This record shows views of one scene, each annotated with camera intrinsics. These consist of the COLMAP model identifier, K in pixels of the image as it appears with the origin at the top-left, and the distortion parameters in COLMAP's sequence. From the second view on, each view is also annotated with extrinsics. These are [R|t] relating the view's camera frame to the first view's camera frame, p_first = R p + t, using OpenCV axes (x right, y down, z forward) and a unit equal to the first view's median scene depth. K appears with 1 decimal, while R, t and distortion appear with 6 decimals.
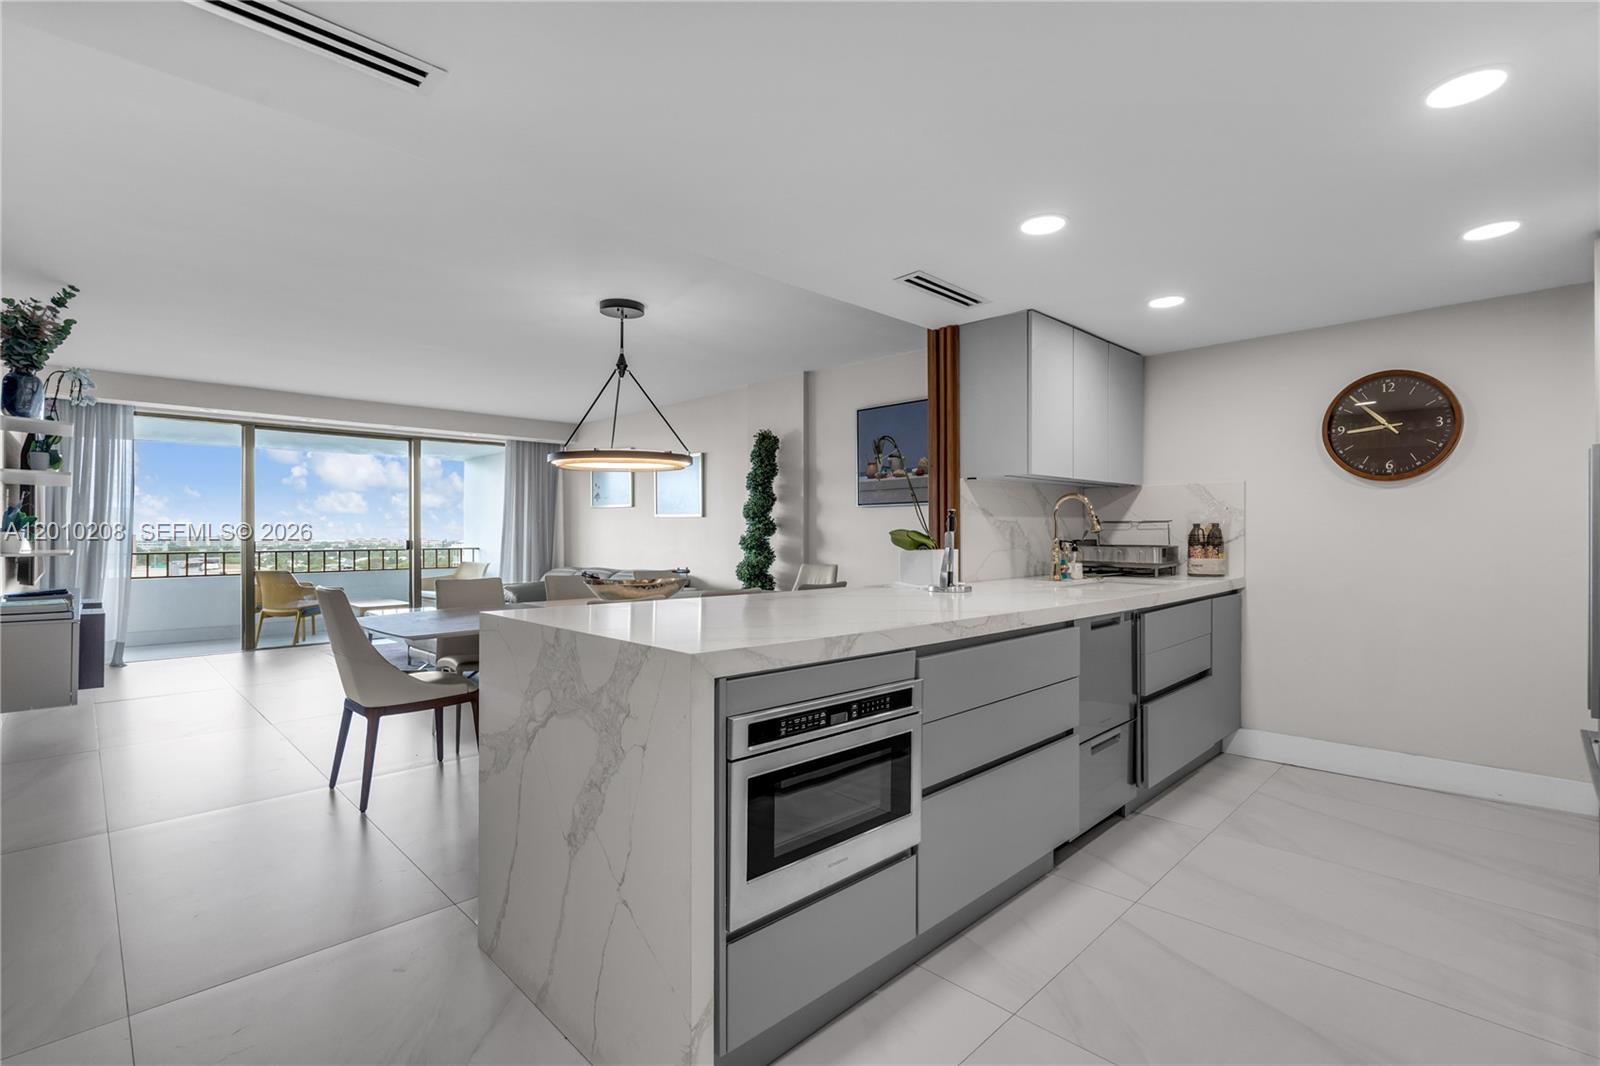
lens RADIAL K [[735.9, 0, 800.0], [0, 735.9, 533.0], [0, 0, 1]] dist [-0.000230, -0.000020]
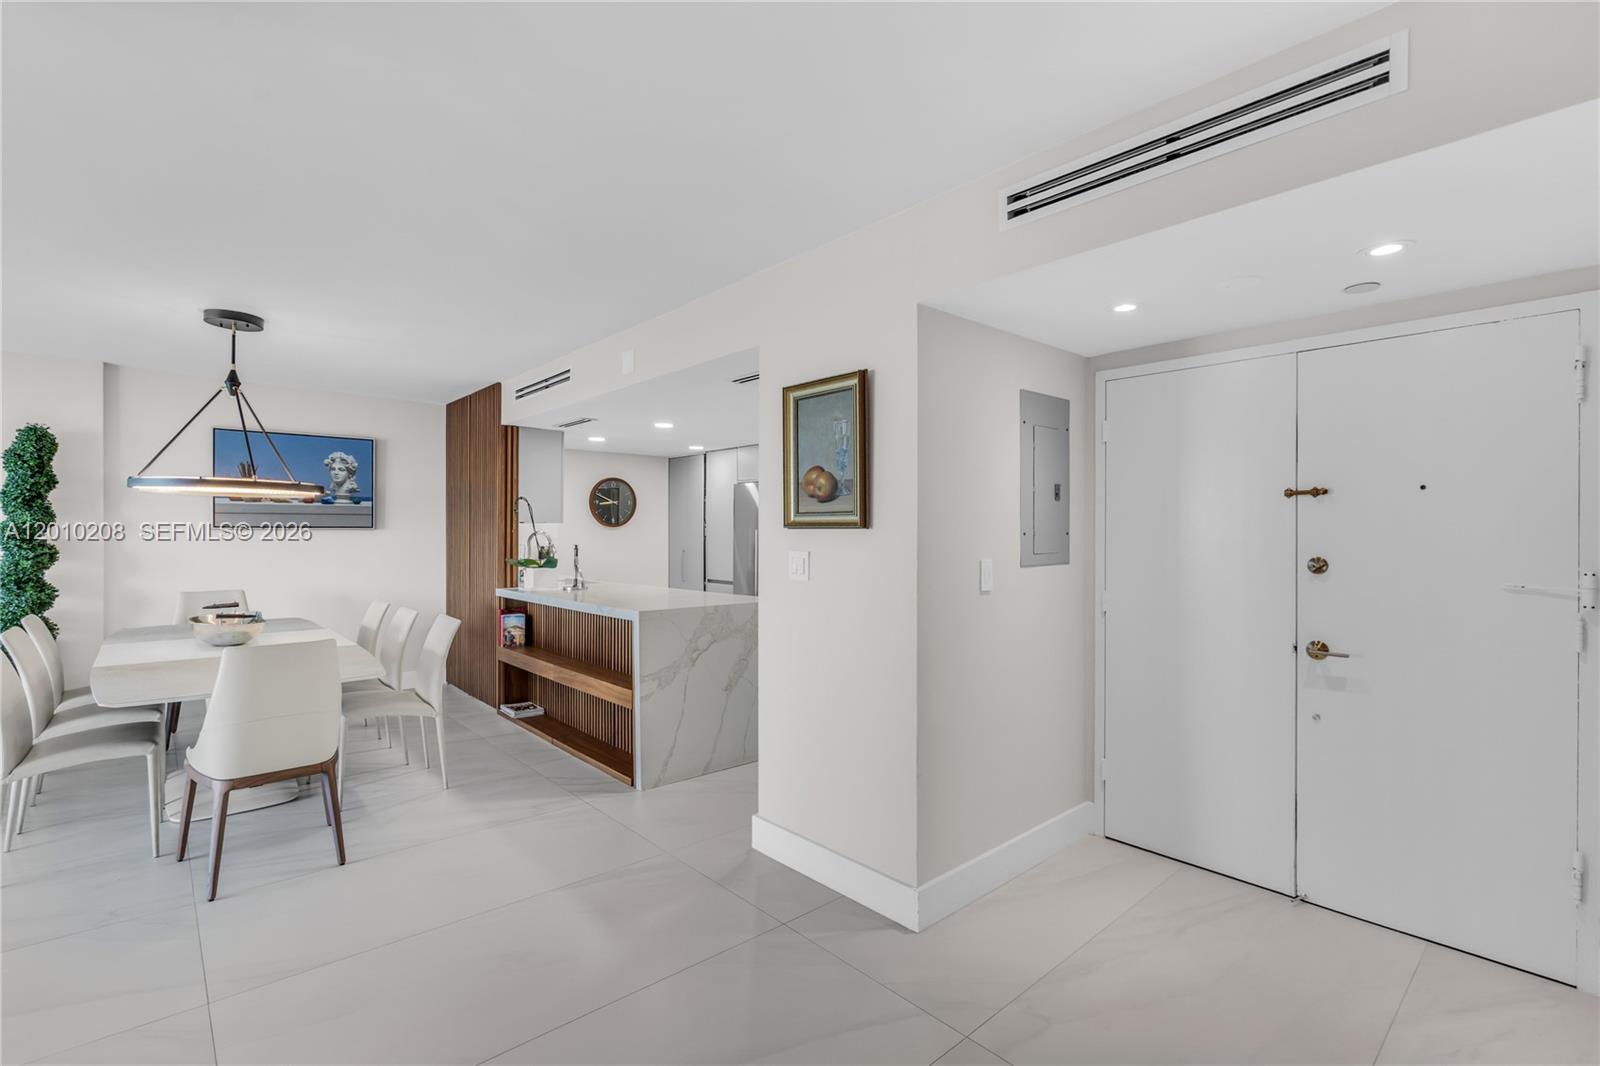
lens RADIAL K [[735.9, 0, 800.0], [0, 735.9, 533.0], [0, 0, 1]] dist [-0.000230, -0.000020]
pose [[0.047585, -0.002030, 0.998865, -1.369299], [-0.002953, 0.999993, 0.002173, -0.056281], [-0.998863, -0.003053, 0.047578, 0.313747]]
